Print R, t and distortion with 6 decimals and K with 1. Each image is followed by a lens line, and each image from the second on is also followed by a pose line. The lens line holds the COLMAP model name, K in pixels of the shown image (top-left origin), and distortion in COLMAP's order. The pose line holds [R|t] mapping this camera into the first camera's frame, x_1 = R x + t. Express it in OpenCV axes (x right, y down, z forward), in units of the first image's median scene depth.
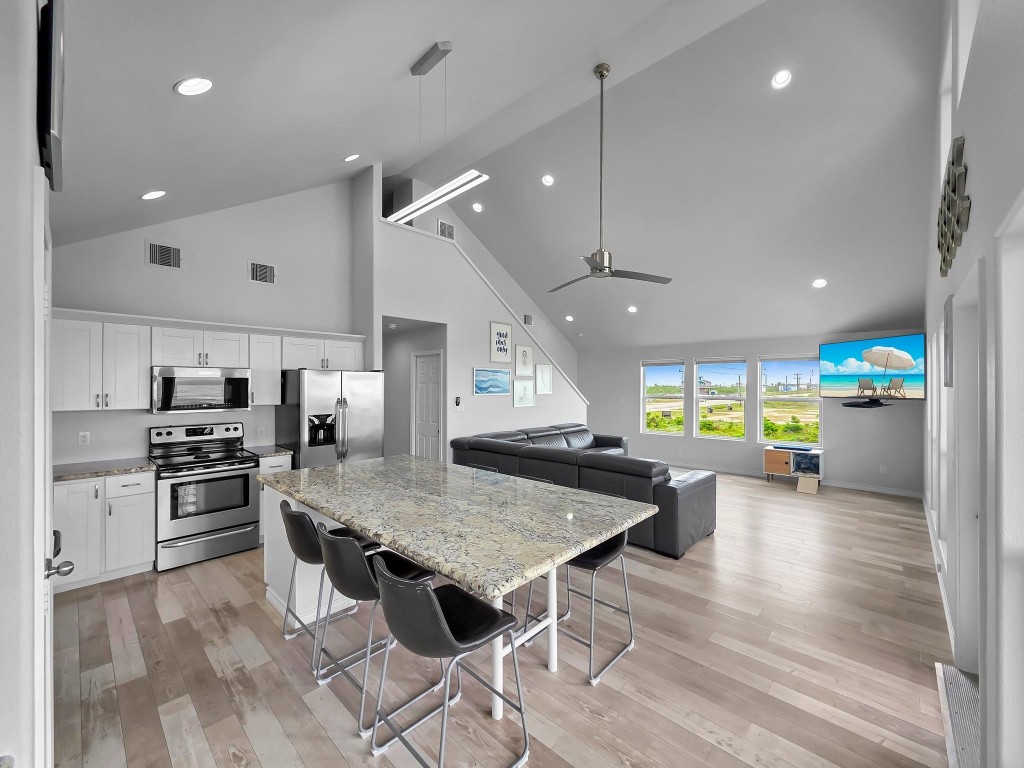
lens RADIAL K [[414.2, 0, 510.6], [0, 414.2, 382.4], [0, 0, 1]] dist [0.003673, 0.000394]
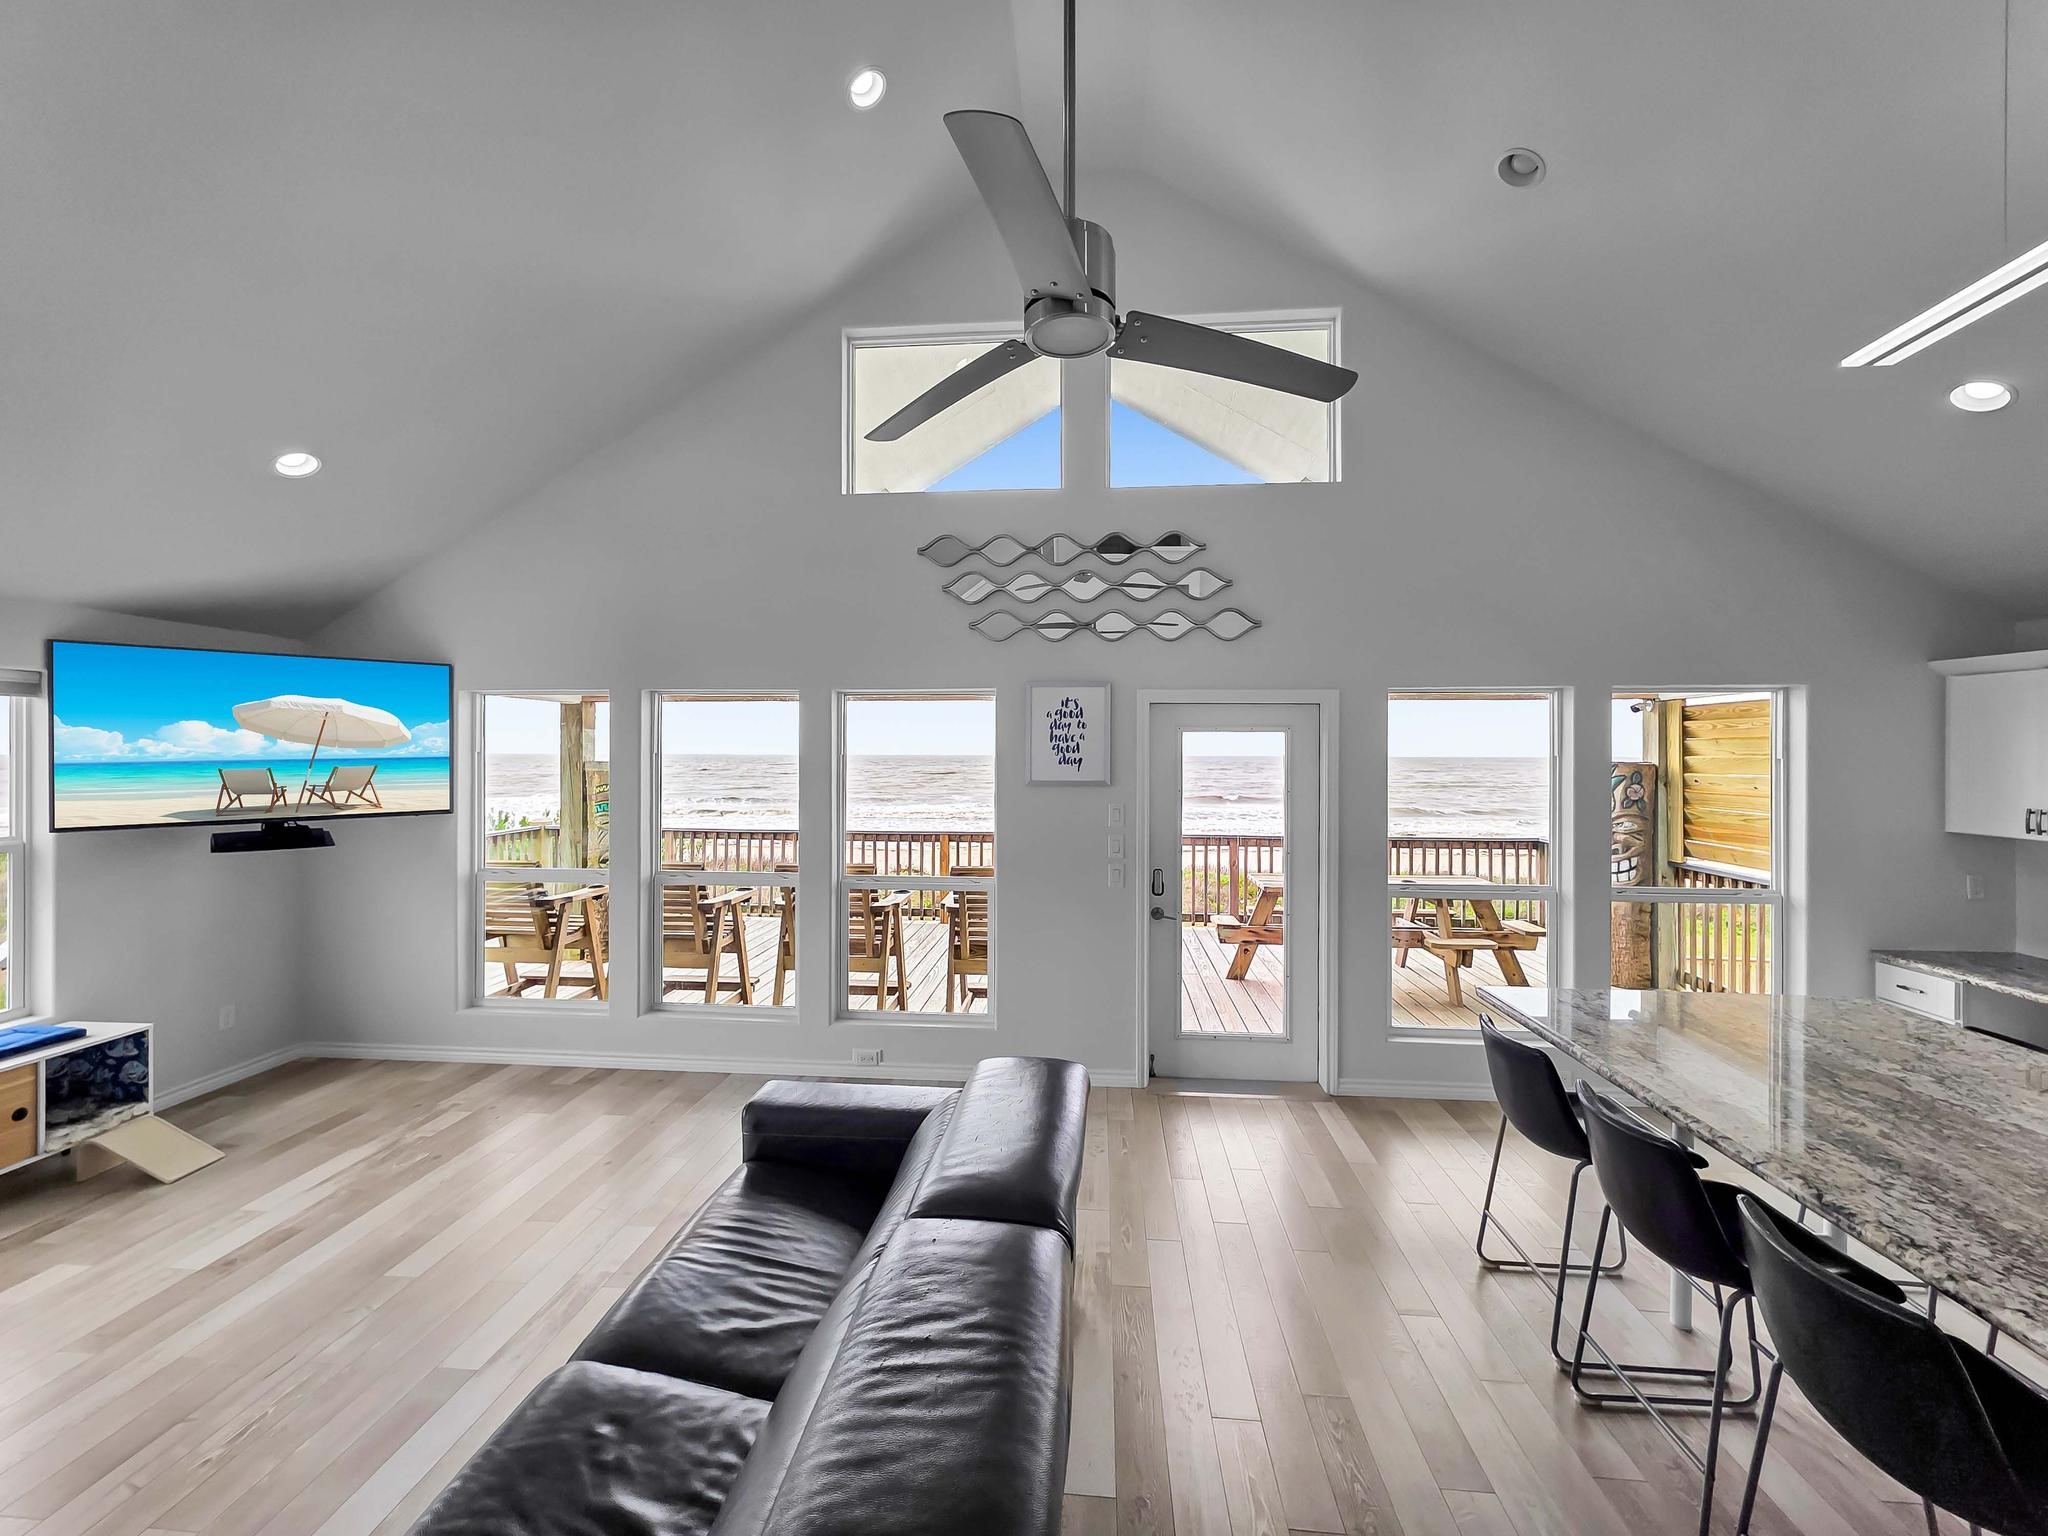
lens RADIAL K [[832.2, 0, 1033.8], [0, 832.2, 754.6], [0, 0, 1]] dist [0.001846, -0.000077]
pose [[-0.626080, -0.004654, 0.779745, -0.086772], [-0.007408, 0.999973, 0.000021, -0.020241], [-0.779723, -0.005763, -0.626098, 0.935096]]
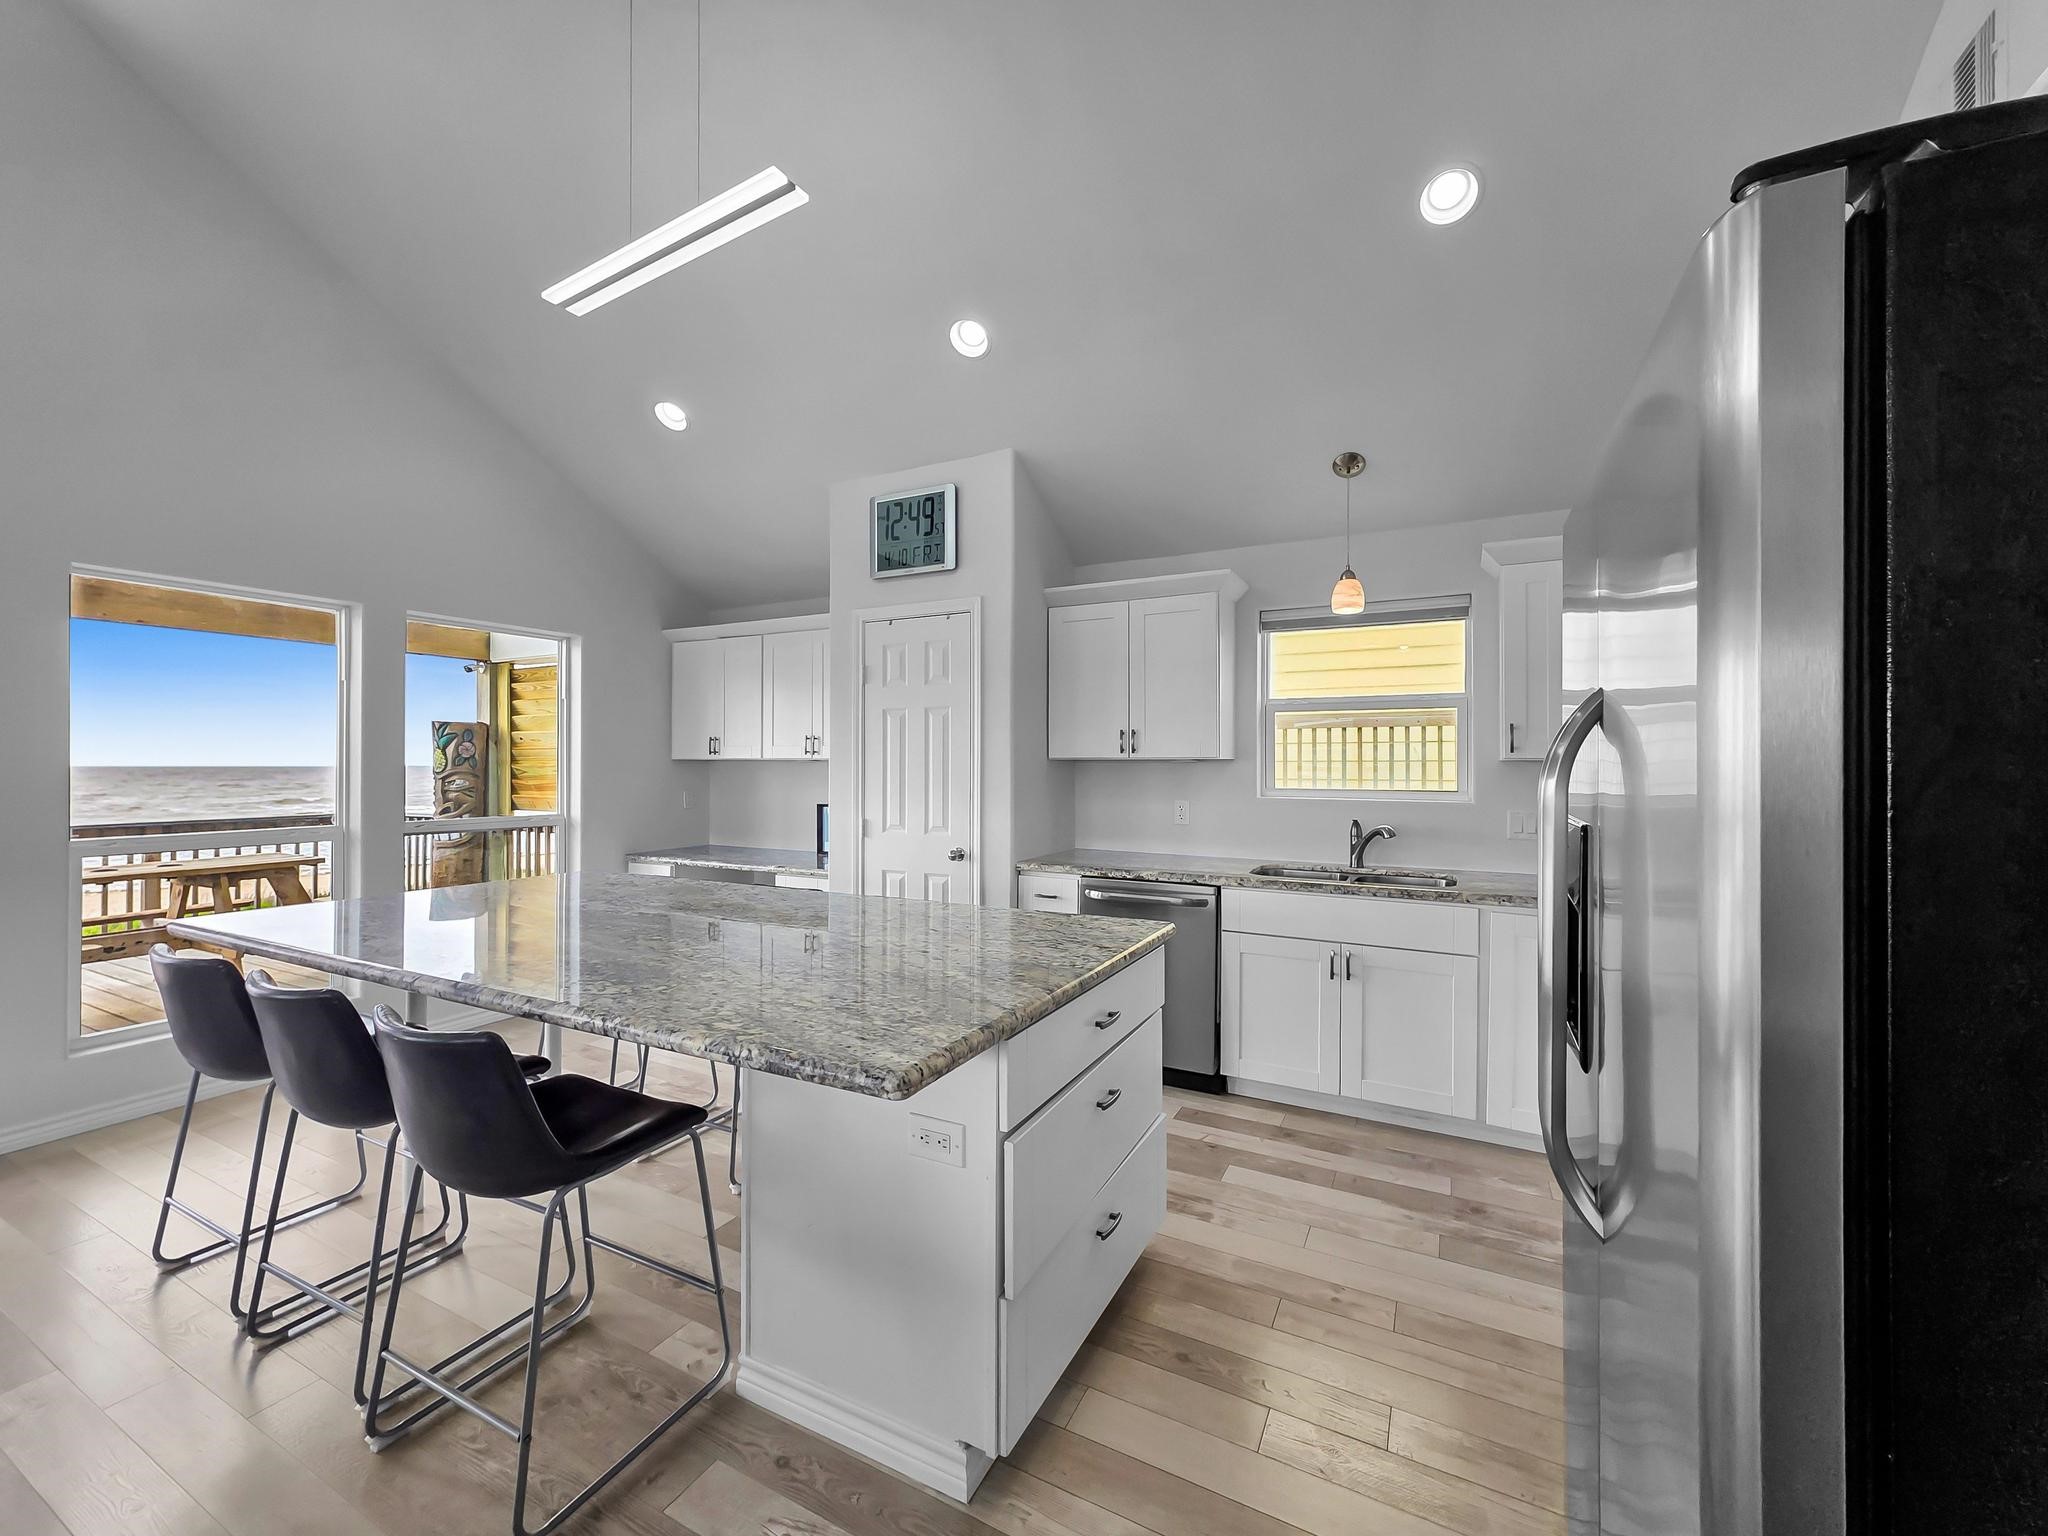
lens RADIAL K [[823.0, 0, 1023.4], [0, 823.0, 755.7], [0, 0, 1]] dist [0.000478, 0.000205]
pose [[-0.962501, -0.006255, -0.271208, -0.146644], [-0.002761, 0.999908, -0.013262, 0.043285], [0.271266, -0.012016, -0.962429, 0.896790]]
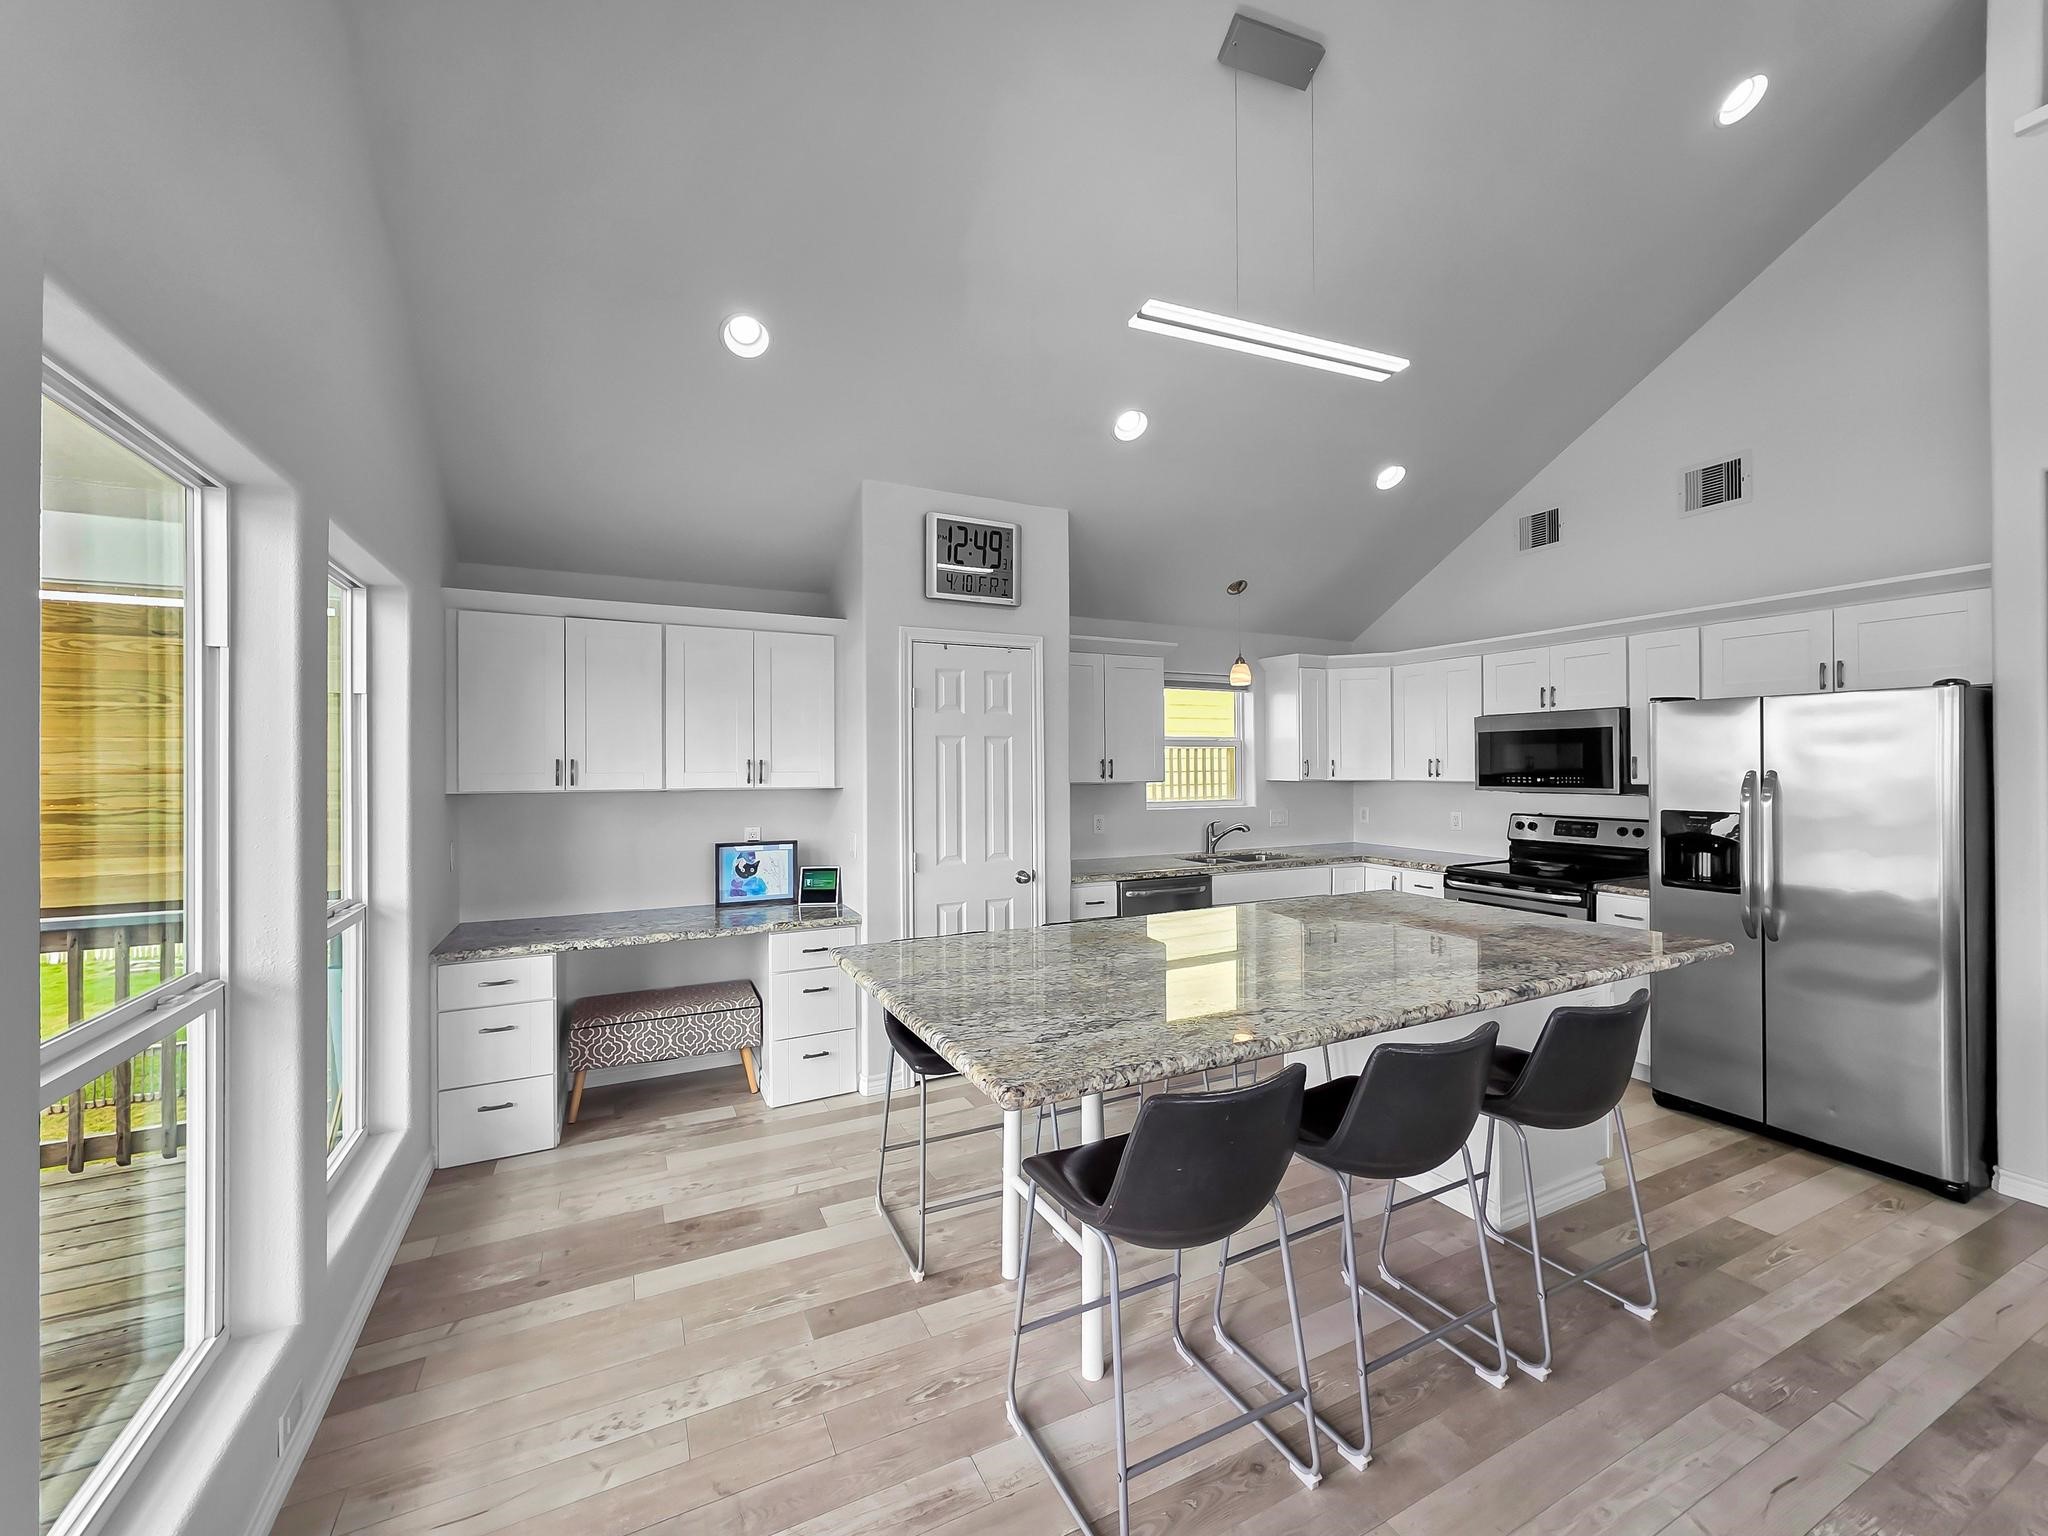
lens RADIAL K [[819.8, 0, 1025.5], [0, 819.8, 759.7], [0, 0, 1]] dist [-0.000082, 0.000009]
pose [[-0.348406, -0.007330, -0.937315, 0.372146], [0.009720, 0.999887, -0.011432, 0.022610], [0.937293, -0.013094, -0.348295, 0.494365]]
